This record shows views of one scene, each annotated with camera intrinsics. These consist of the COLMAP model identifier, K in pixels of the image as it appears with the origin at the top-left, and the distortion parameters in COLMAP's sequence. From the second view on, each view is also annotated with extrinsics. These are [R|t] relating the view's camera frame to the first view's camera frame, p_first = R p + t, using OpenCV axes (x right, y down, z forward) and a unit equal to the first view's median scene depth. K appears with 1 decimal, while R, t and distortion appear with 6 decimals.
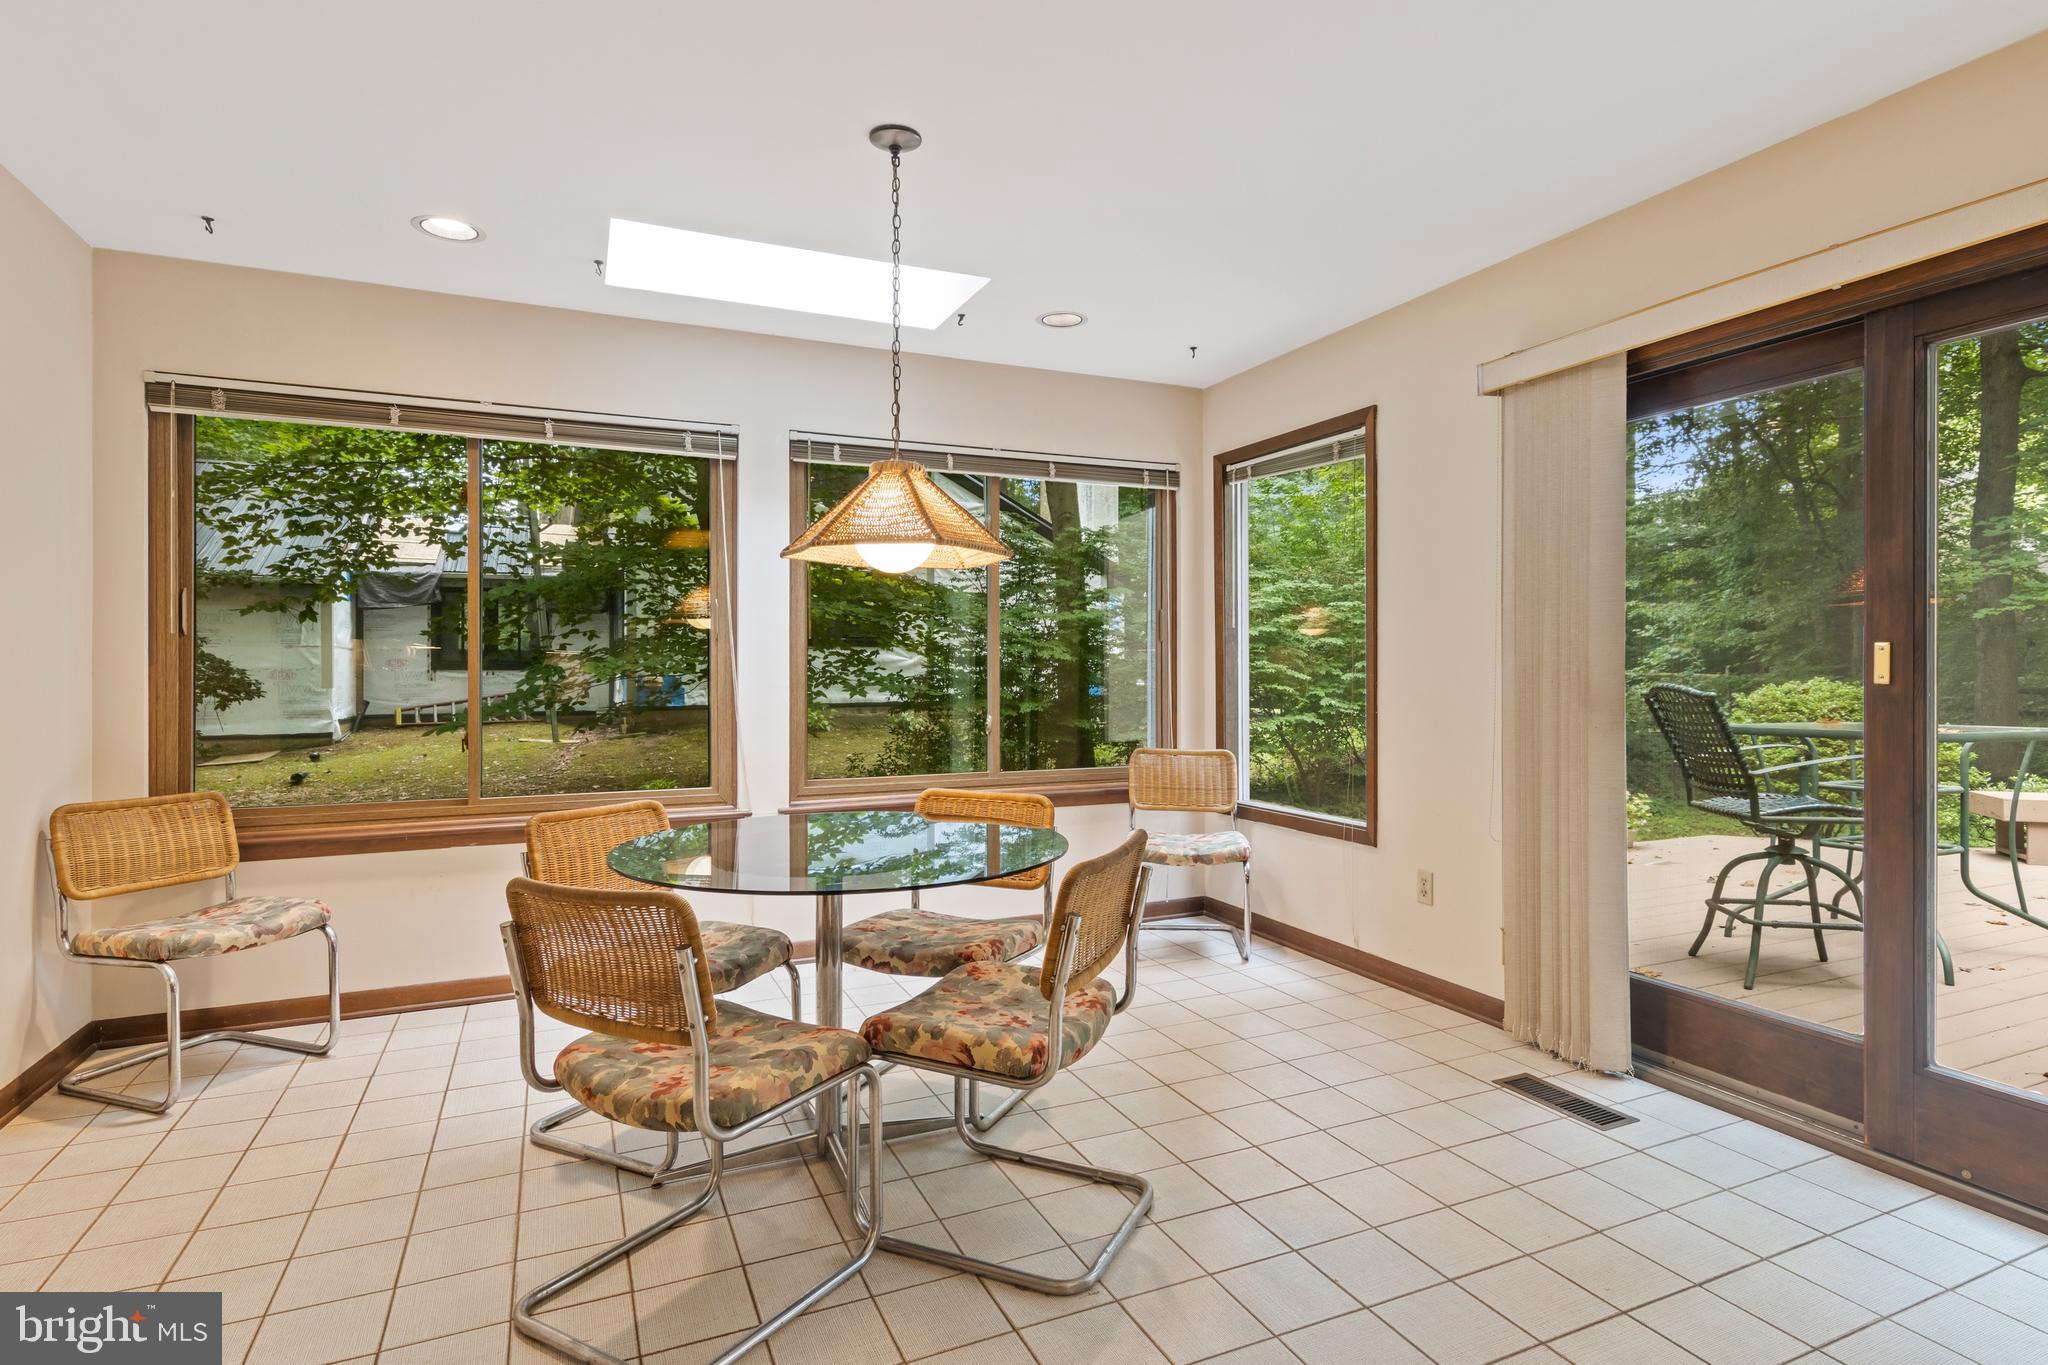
lens RADIAL K [[1046.1, 0, 1022.4], [0, 1046.1, 672.7], [0, 0, 1]] dist [0.012111, -0.003078]
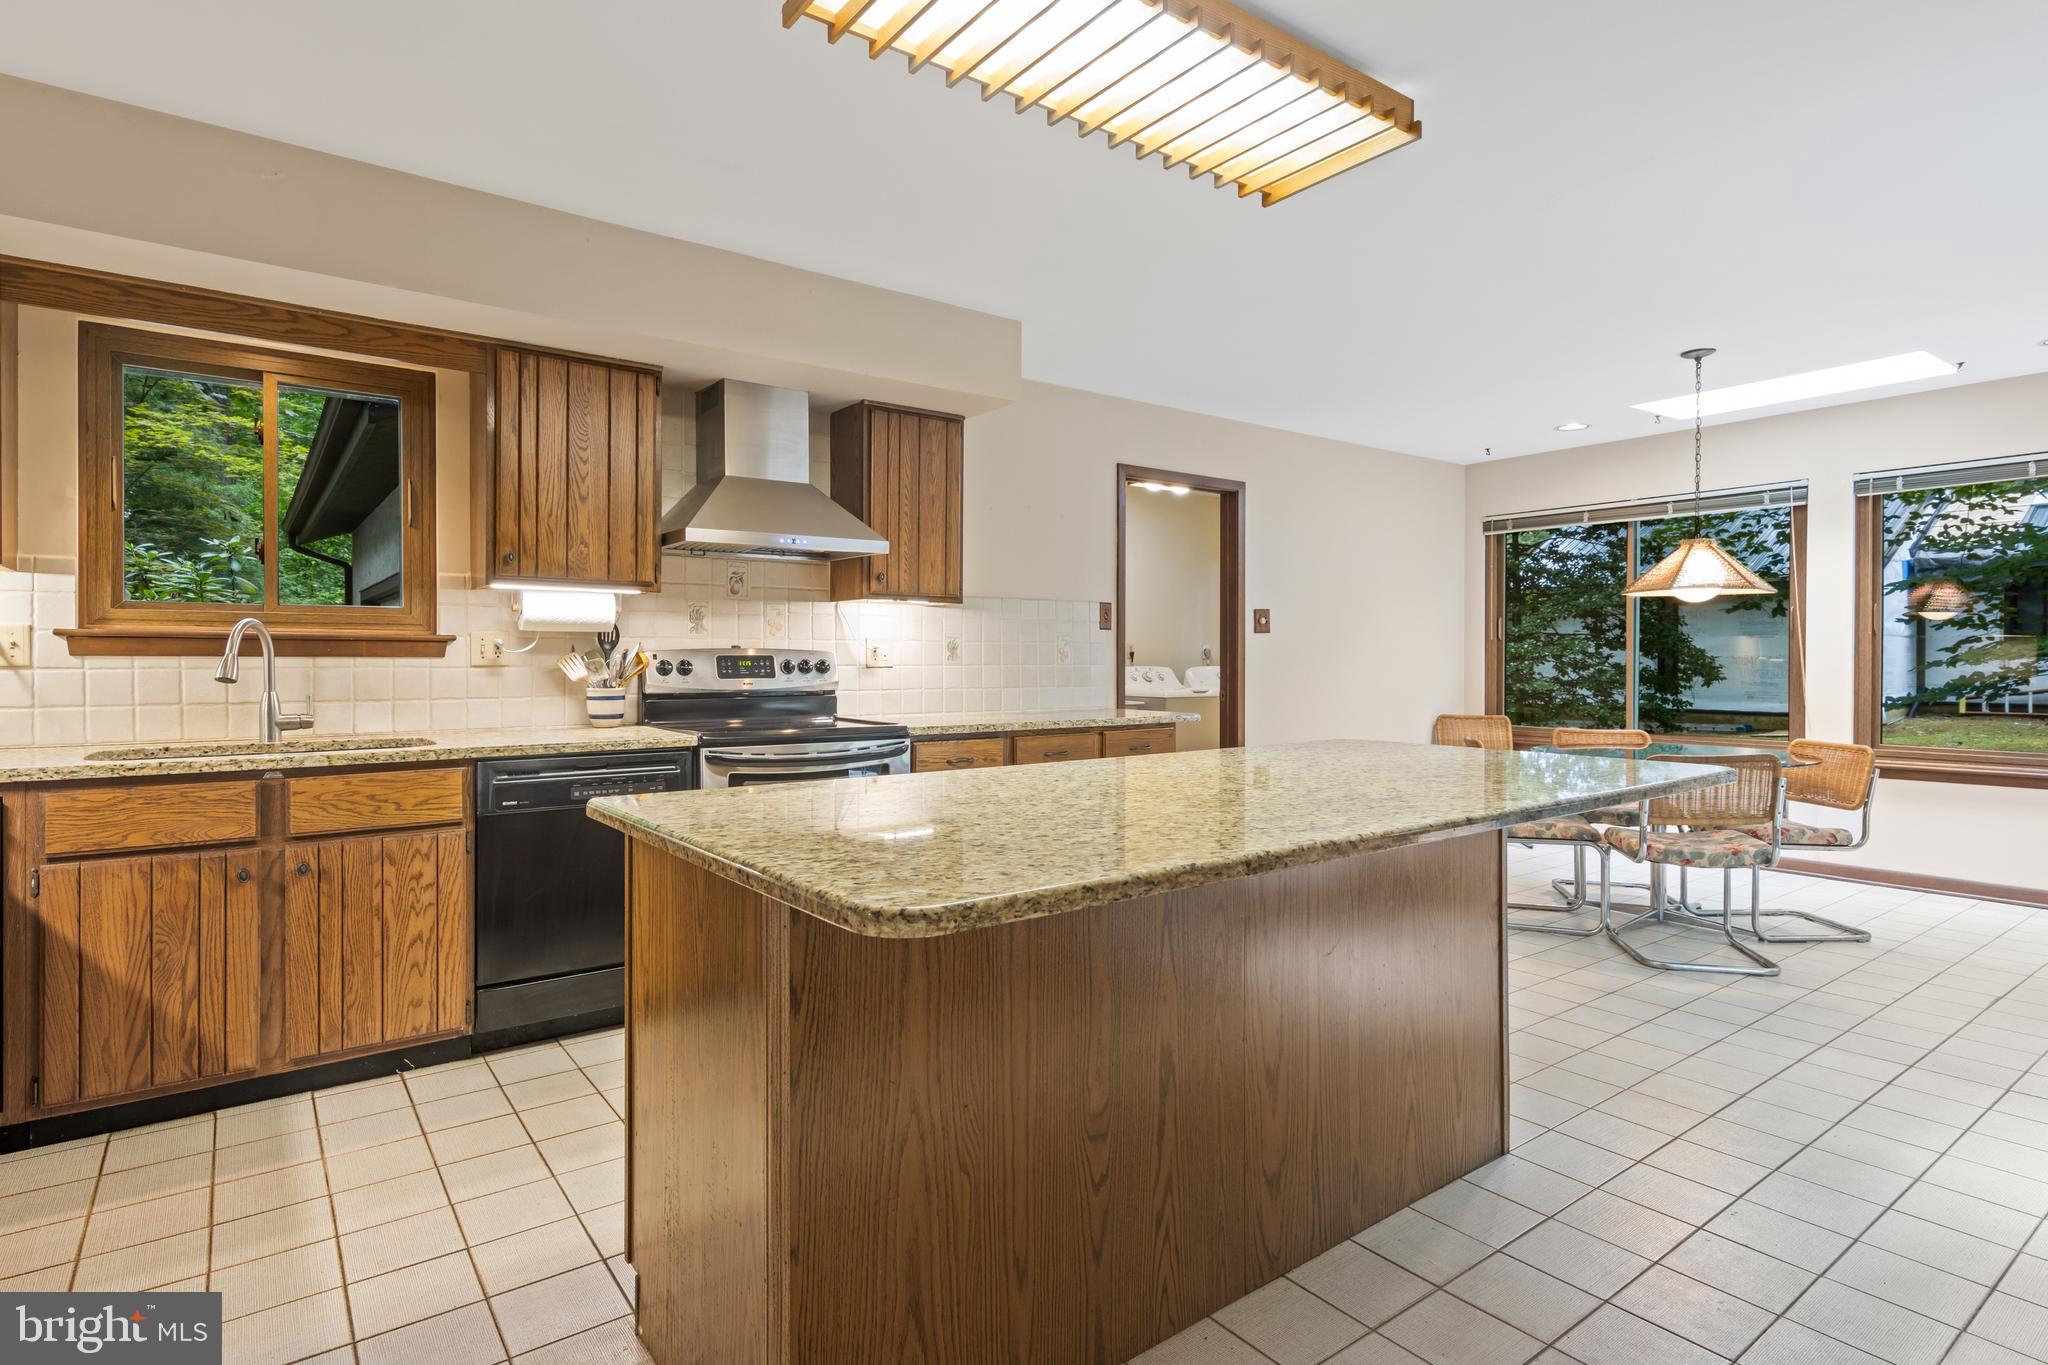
lens RADIAL K [[1046.1, 0, 1019.2], [0, 1046.1, 672.3], [0, 0, 1]] dist [0.012111, -0.003078]
pose [[0.217471, 0.014748, -0.975955, 0.298780], [-0.002570, 0.999891, 0.014537, 0.000446], [0.976063, -0.000653, 0.217485, -0.110436]]
